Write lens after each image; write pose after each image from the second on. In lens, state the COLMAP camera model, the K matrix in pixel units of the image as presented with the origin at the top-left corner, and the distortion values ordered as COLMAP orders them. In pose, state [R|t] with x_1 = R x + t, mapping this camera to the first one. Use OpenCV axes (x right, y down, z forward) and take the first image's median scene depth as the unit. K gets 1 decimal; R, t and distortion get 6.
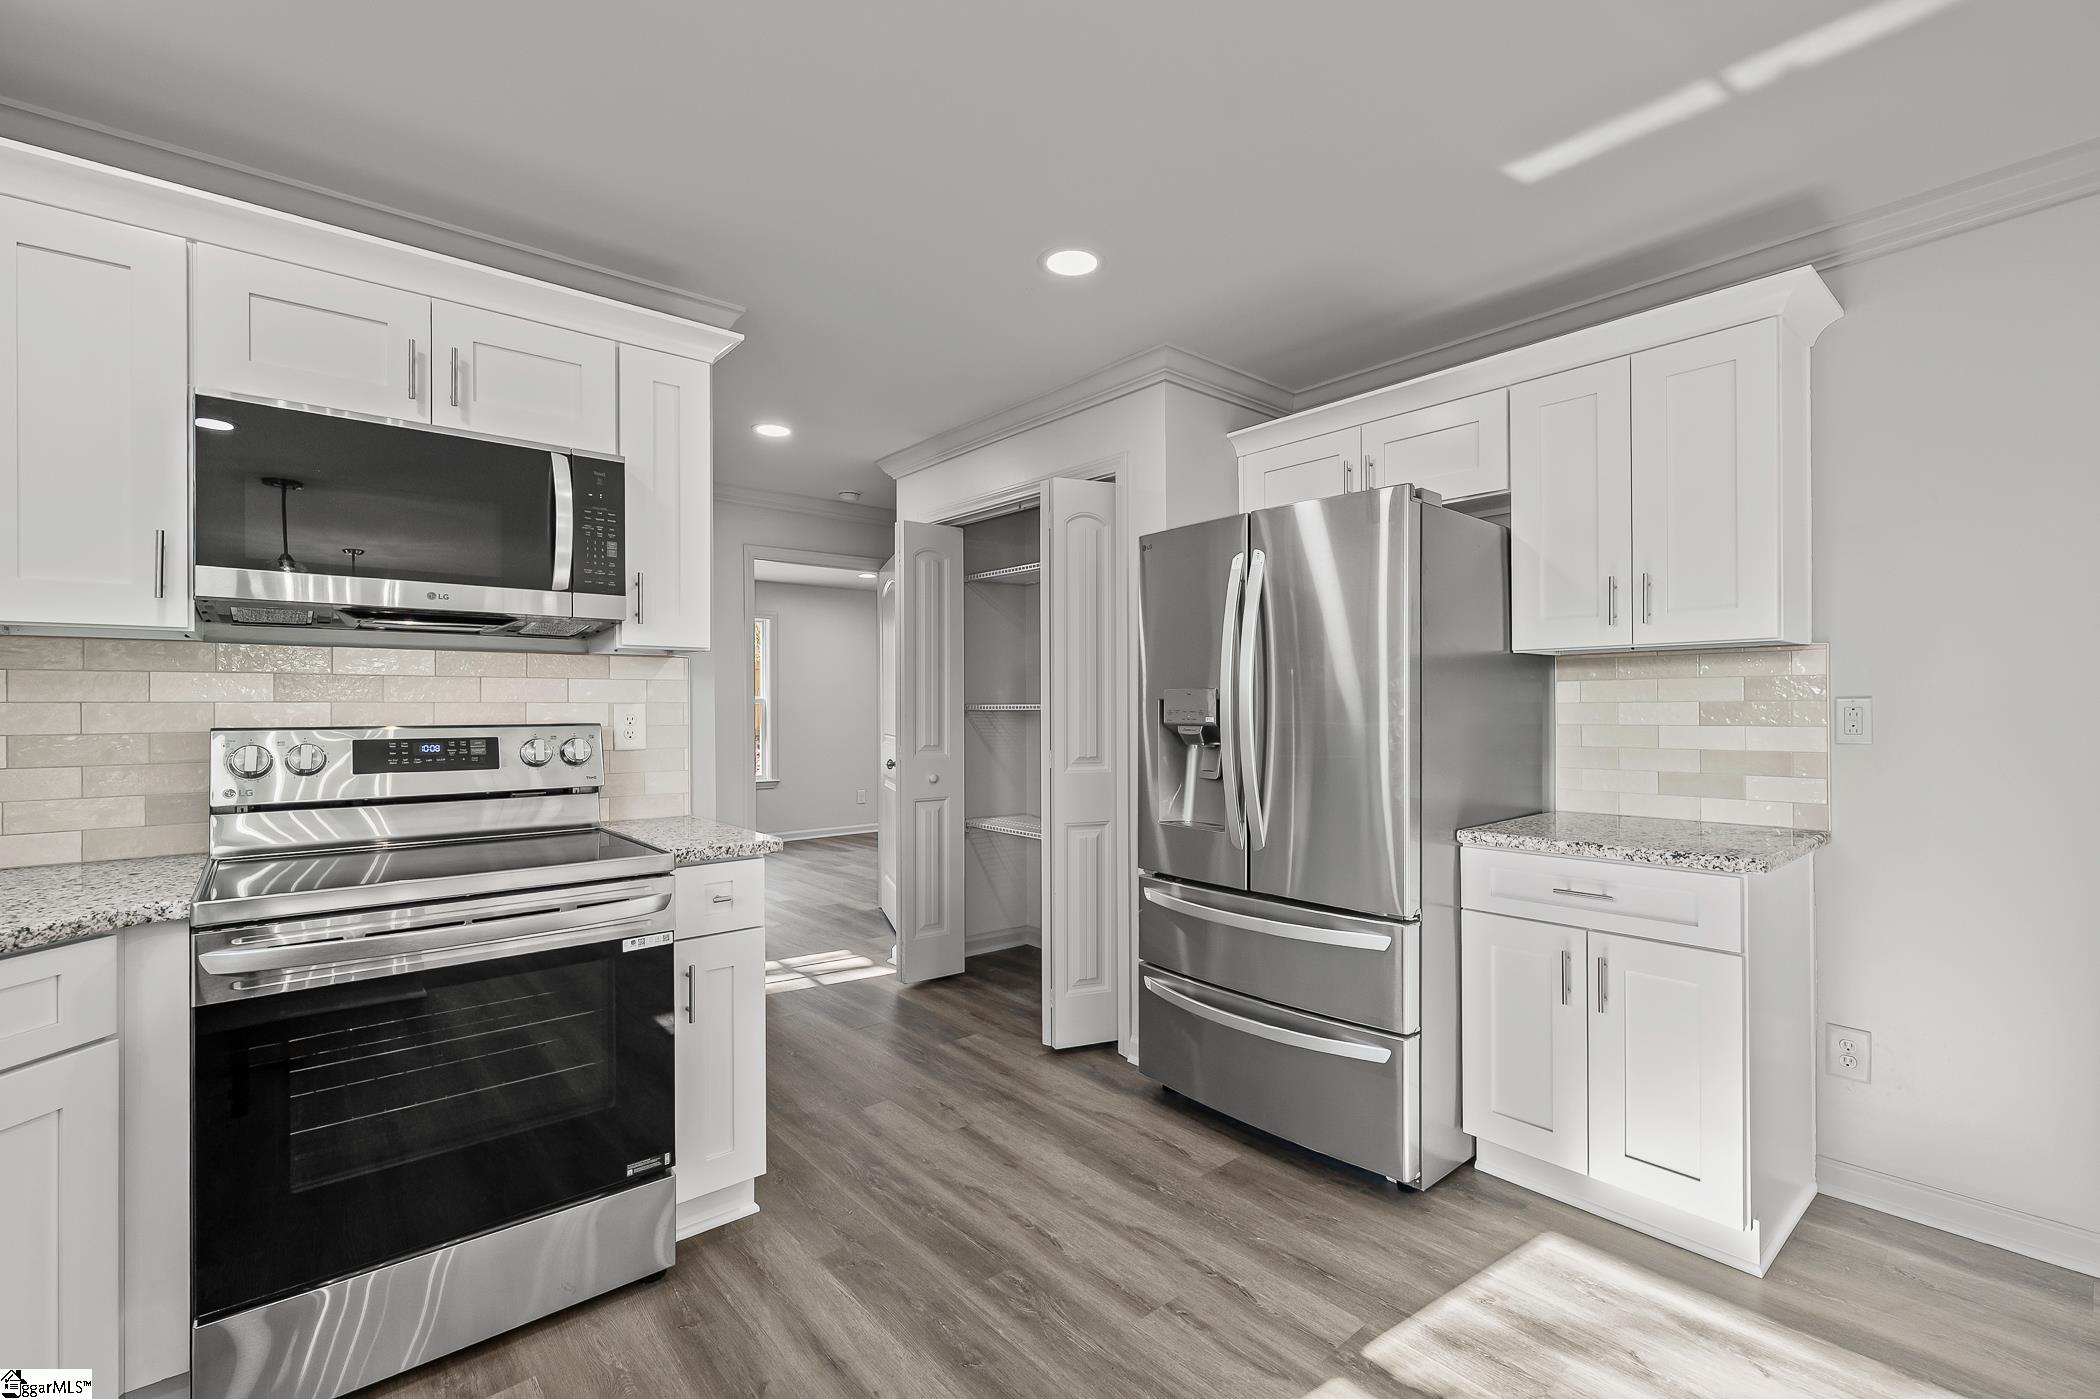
lens RADIAL K [[914.5, 0, 1050.0], [0, 914.5, 699.5], [0, 0, 1]] dist [-0.000211, -0.000037]
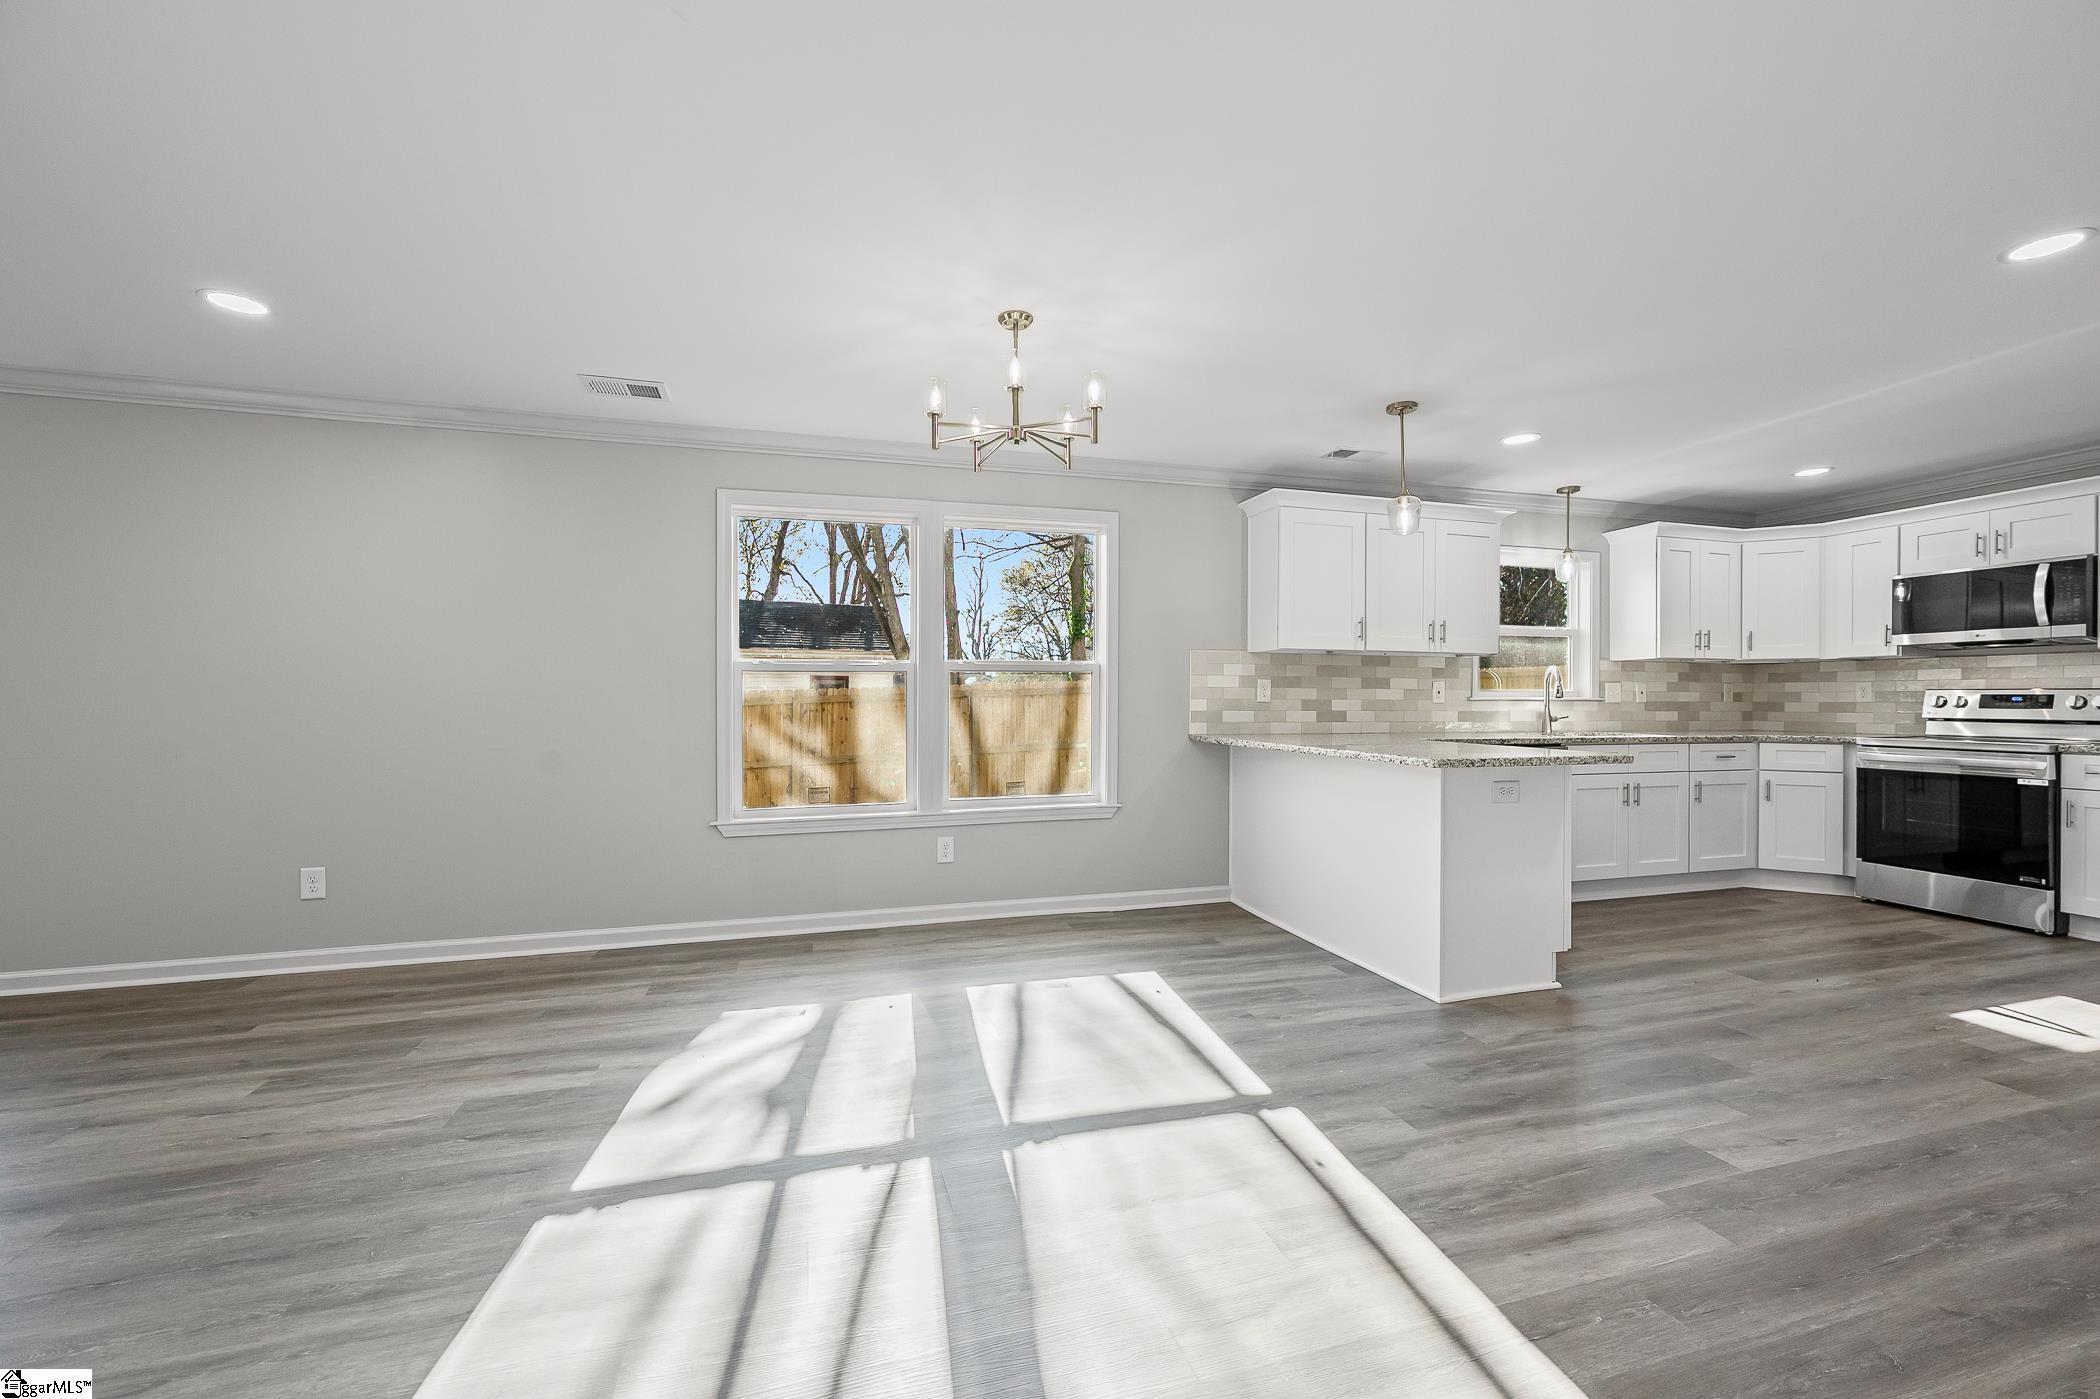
lens RADIAL K [[828.3, 0, 1050.0], [0, 828.3, 699.5], [0, 0, 1]] dist [0.000765, 0.000266]
pose [[-0.420794, 0.003843, -0.907148, 2.316706], [0.006075, 0.999981, 0.001418, 0.039625], [0.907136, -0.004914, -0.420809, -0.325605]]
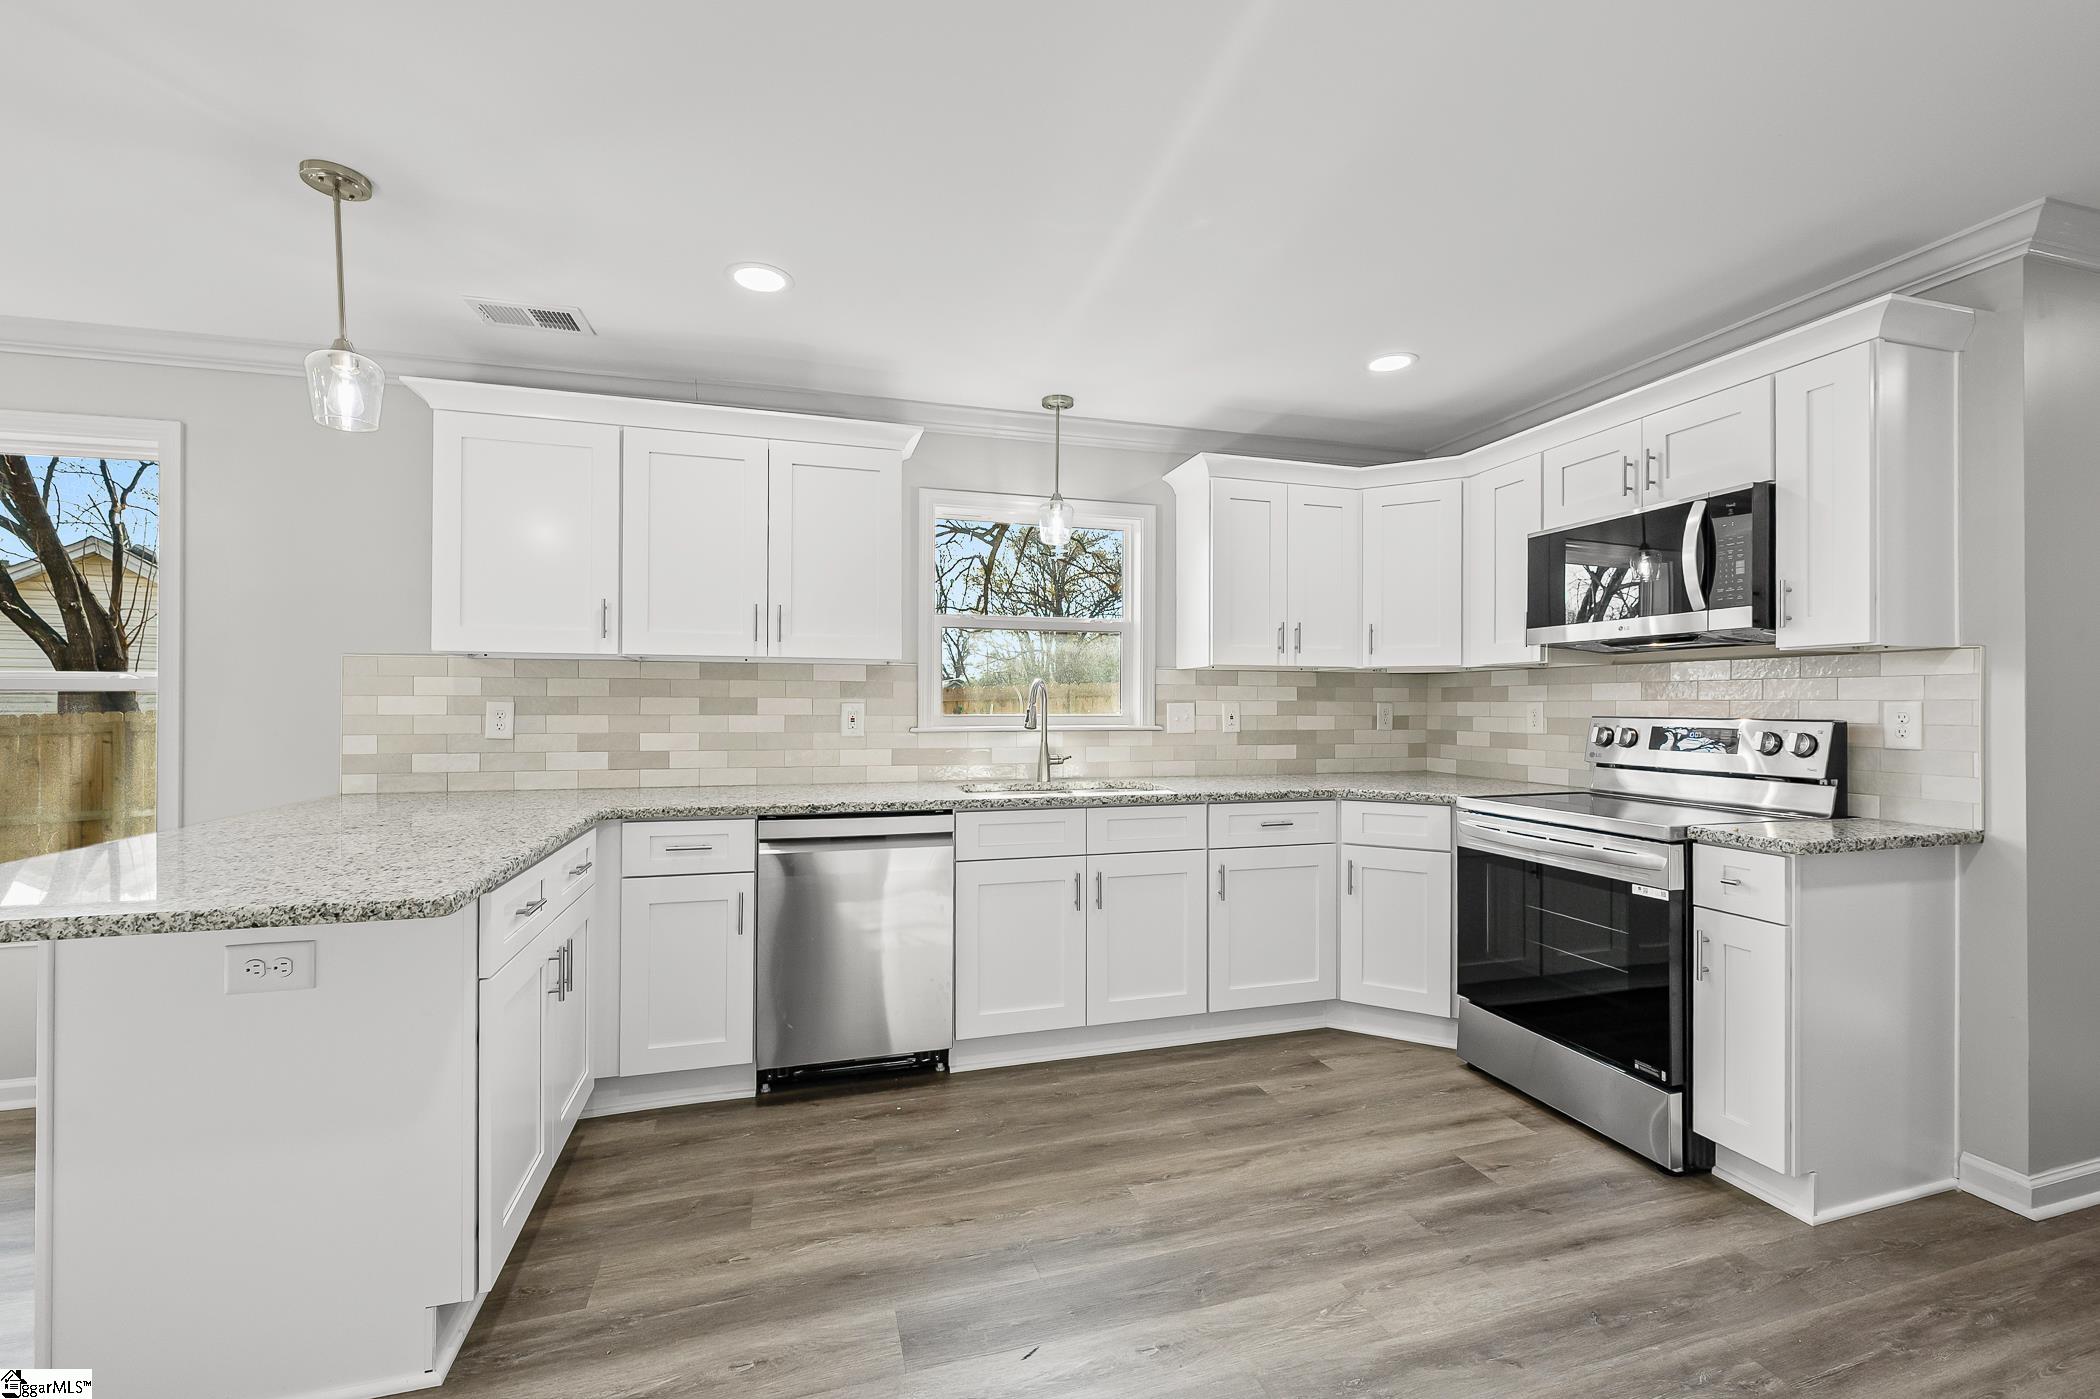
lens RADIAL K [[863.9, 0, 1050.0], [0, 863.9, 699.5], [0, 0, 1]] dist [0.005366, -0.006170]
pose [[-0.420110, -0.002436, -0.907470, 0.923789], [0.007069, 0.999957, -0.005957, 0.002623], [0.907446, -0.008917, -0.420074, 0.711903]]
